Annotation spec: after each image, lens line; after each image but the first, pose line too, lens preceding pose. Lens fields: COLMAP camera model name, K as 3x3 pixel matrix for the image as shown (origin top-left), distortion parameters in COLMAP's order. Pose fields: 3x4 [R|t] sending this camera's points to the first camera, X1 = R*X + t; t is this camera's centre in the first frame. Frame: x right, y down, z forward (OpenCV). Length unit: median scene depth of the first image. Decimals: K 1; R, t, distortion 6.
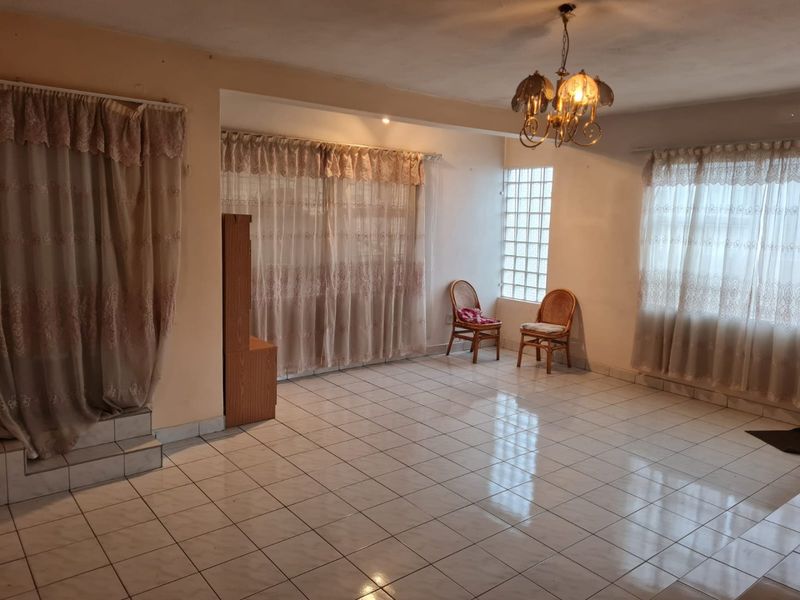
lens RADIAL K [[604.0, 0, 400.0], [0, 604.0, 300.0], [0, 0, 1]] dist [0.095747, -0.007269]
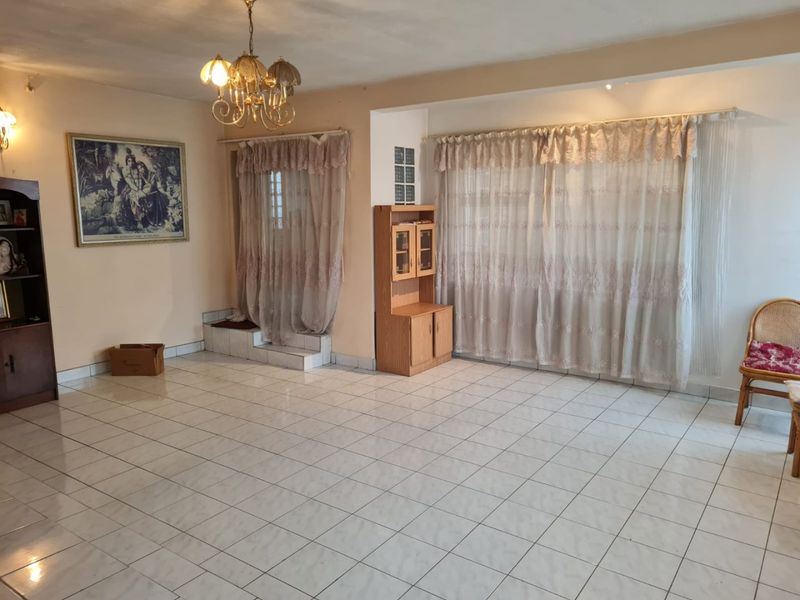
lens RADIAL K [[604.0, 0, 400.0], [0, 604.0, 300.0], [0, 0, 1]] dist [0.095747, -0.007269]
pose [[0.276637, 0.122500, -0.953135, 0.759374], [-0.128254, 0.987675, 0.089715, -0.048788], [0.952378, 0.097425, 0.288938, 0.532025]]
